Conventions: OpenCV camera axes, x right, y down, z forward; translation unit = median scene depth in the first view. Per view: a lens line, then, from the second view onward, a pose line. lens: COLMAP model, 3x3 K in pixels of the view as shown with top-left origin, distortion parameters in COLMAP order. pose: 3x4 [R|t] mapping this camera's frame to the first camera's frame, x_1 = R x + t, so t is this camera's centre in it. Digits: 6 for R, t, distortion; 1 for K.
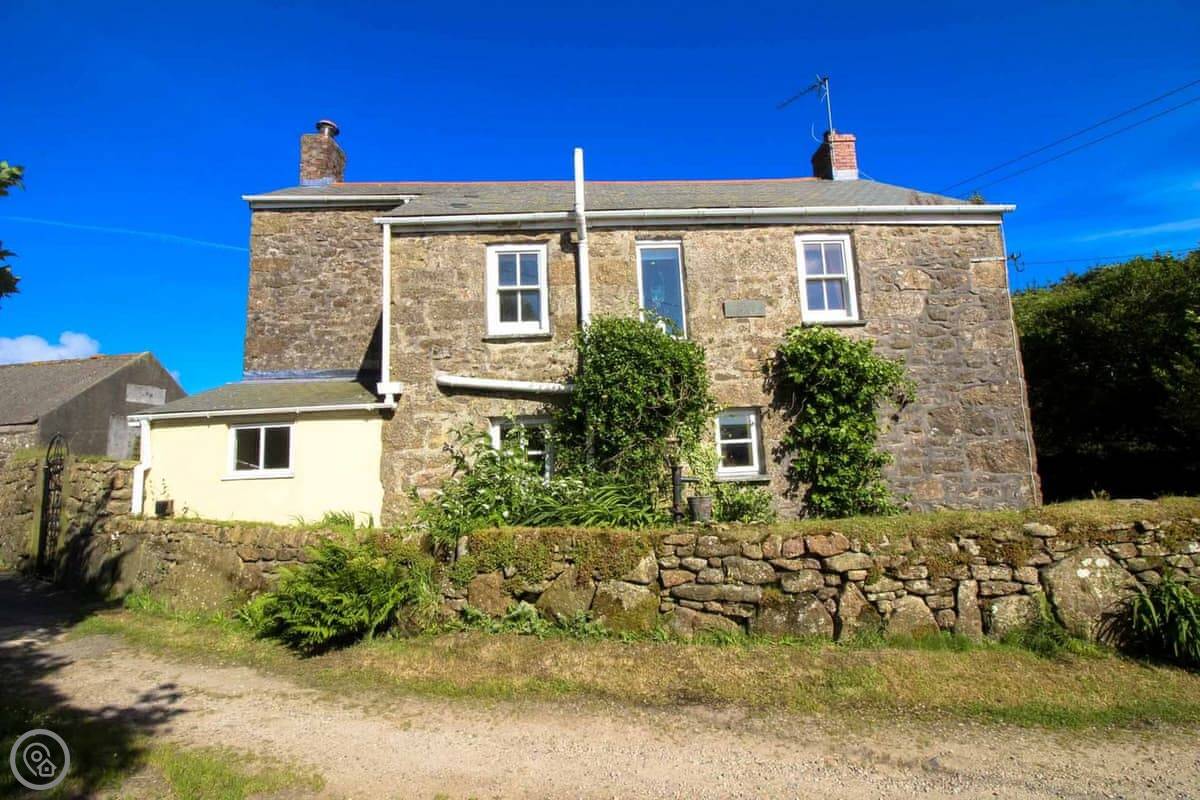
lens RADIAL K [[554.5, 0, 618.4], [0, 554.5, 381.0], [0, 0, 1]] dist [-0.006286, -0.006041]
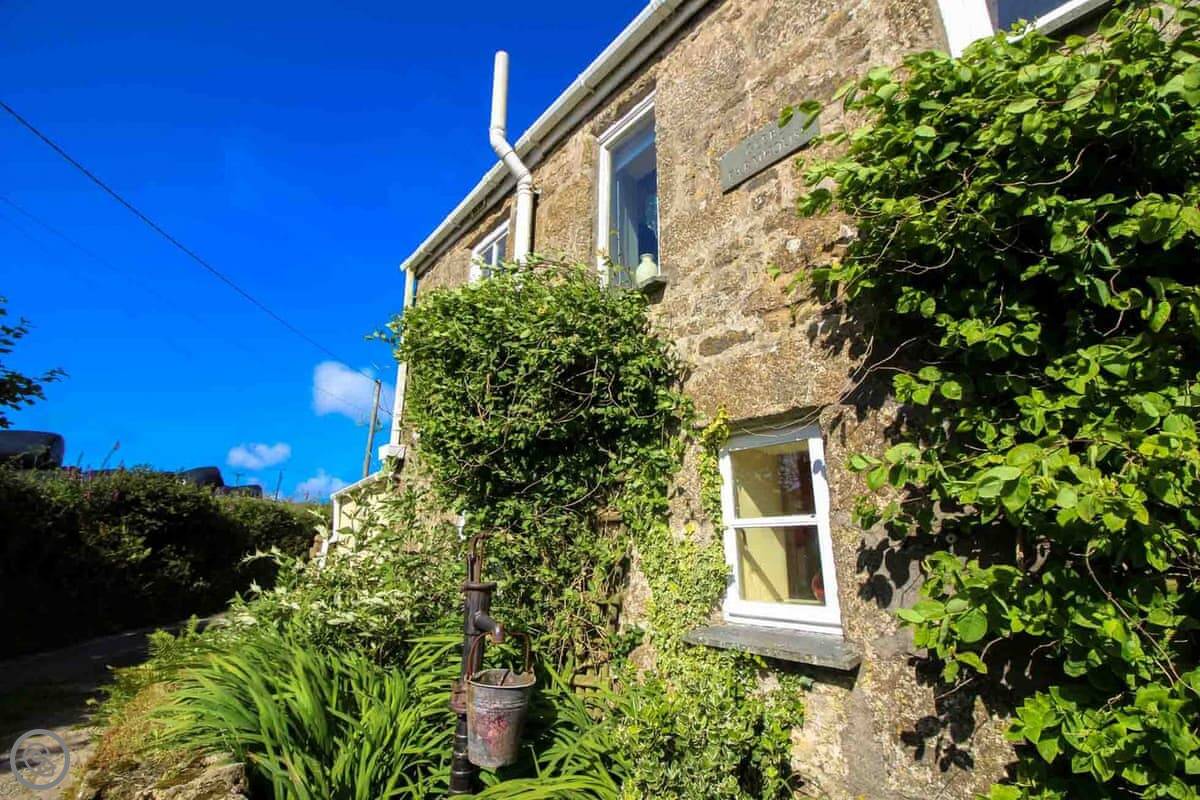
lens RADIAL K [[554.5, 0, 603.5], [0, 554.5, 387.9], [0, 0, 1]] dist [-0.006286, -0.006041]
pose [[0.602520, -0.179142, -0.777739, 0.423717], [0.082435, 0.983240, -0.162613, 0.075436], [0.793835, 0.033865, 0.607190, 0.710110]]
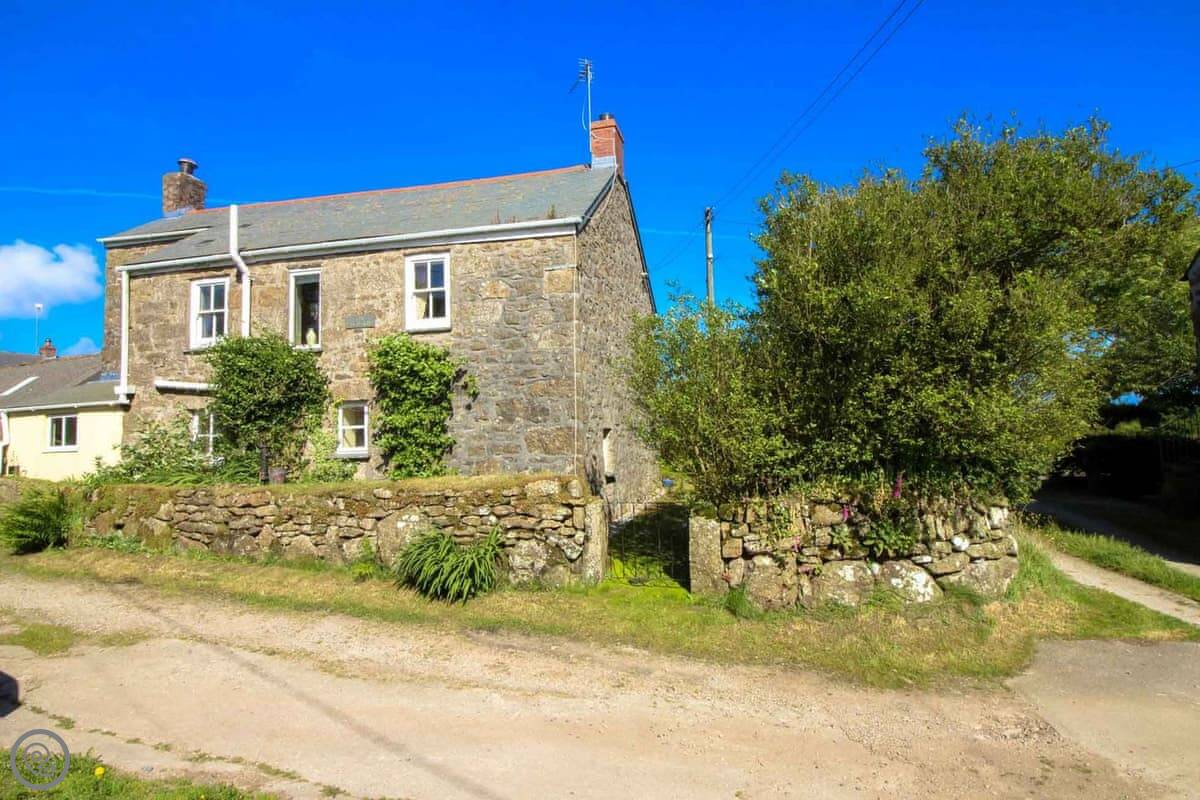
lens RADIAL K [[657.5, 0, 602.1], [0, 657.5, 387.5], [0, 0, 1]] dist [0.000435, -0.005955]
pose [[0.968304, -0.012582, -0.249457, 1.137803], [0.028907, 0.997664, 0.061887, -0.058655], [0.248095, -0.067137, 0.966406, -0.308372]]
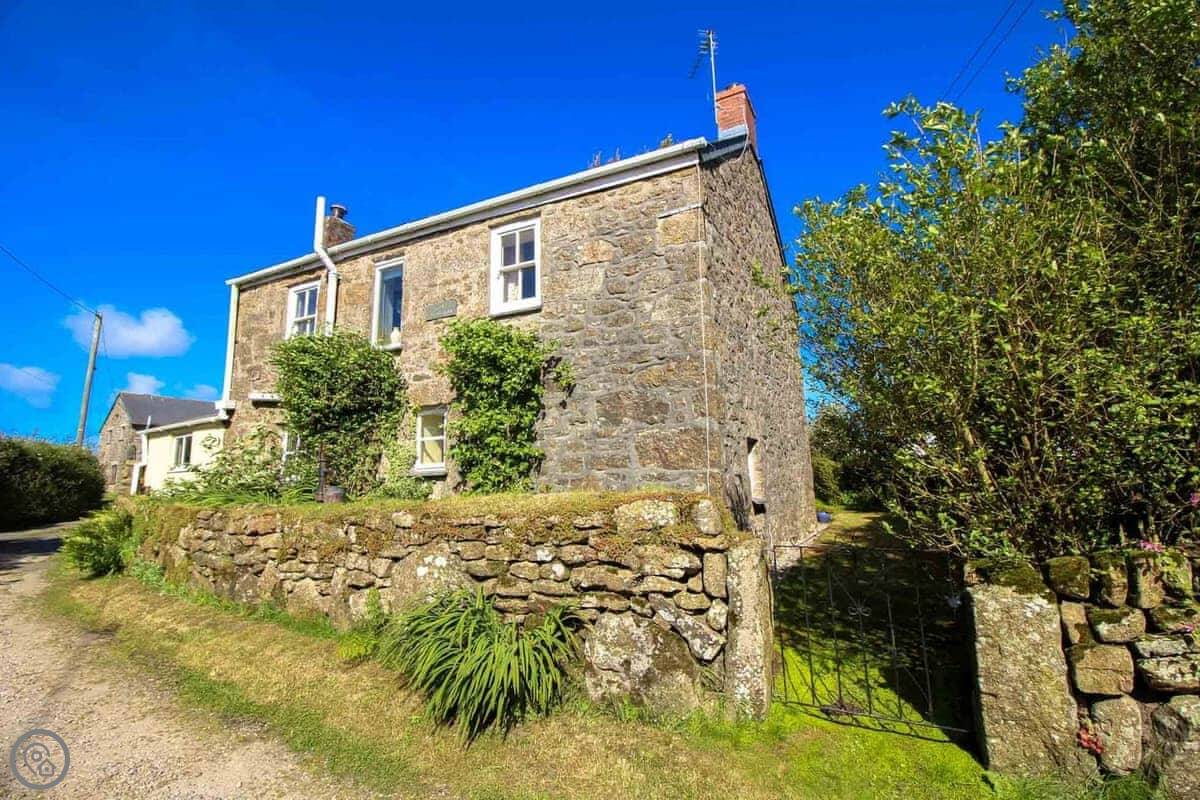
lens RADIAL K [[554.5, 0, 600.2], [0, 554.5, 384.6], [0, 0, 1]] dist [-0.006286, -0.006041]
pose [[0.881197, -0.070620, -0.467444, 0.980309], [0.058691, 0.997472, -0.040055, 0.068106], [0.469091, 0.007861, 0.883115, 0.227274]]
